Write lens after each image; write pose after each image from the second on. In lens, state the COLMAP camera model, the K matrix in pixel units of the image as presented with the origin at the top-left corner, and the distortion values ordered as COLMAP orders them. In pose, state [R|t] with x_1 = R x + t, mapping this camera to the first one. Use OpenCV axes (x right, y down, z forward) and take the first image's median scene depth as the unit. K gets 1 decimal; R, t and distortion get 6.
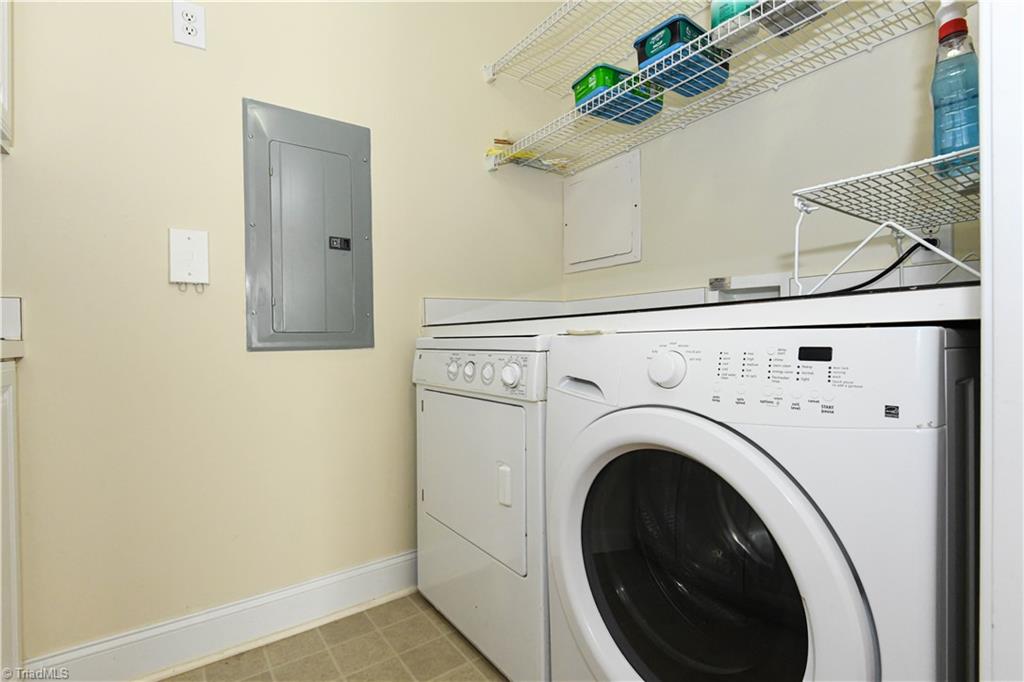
lens RADIAL K [[480.8, 0, 514.0], [0, 480.8, 339.1], [0, 0, 1]] dist [0.013750, -0.009705]
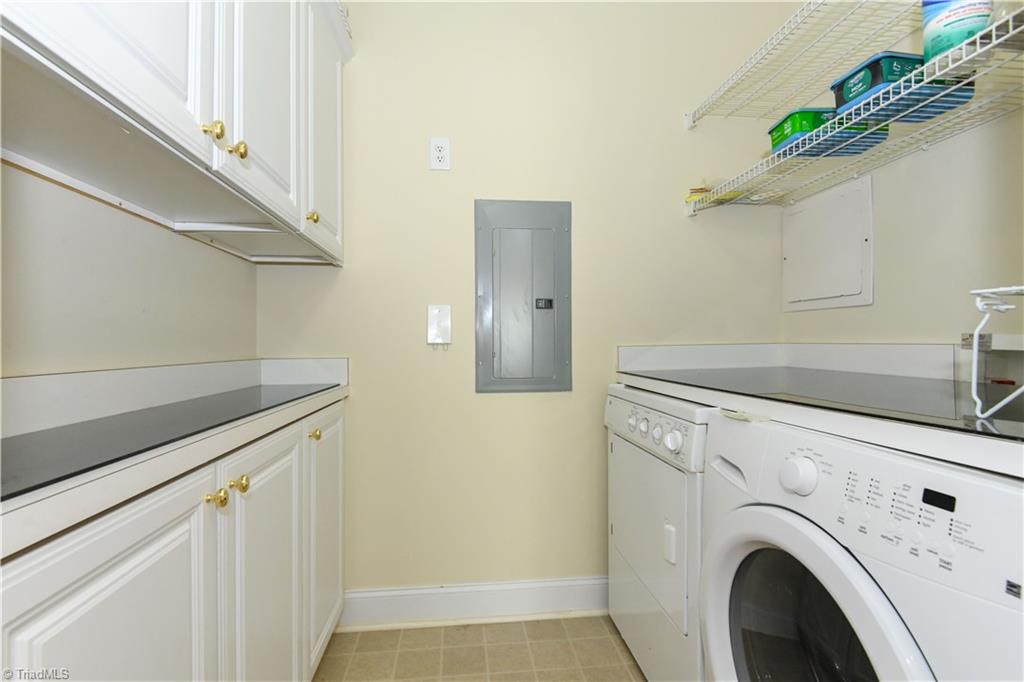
lens RADIAL K [[480.8, 0, 503.4], [0, 480.8, 344.5], [0, 0, 1]] dist [0.013750, -0.009705]
pose [[0.869146, 0.010458, -0.494445, 0.153782], [-0.010441, 0.999942, 0.002797, -0.112229], [0.494445, 0.002732, 0.869205, -0.090051]]
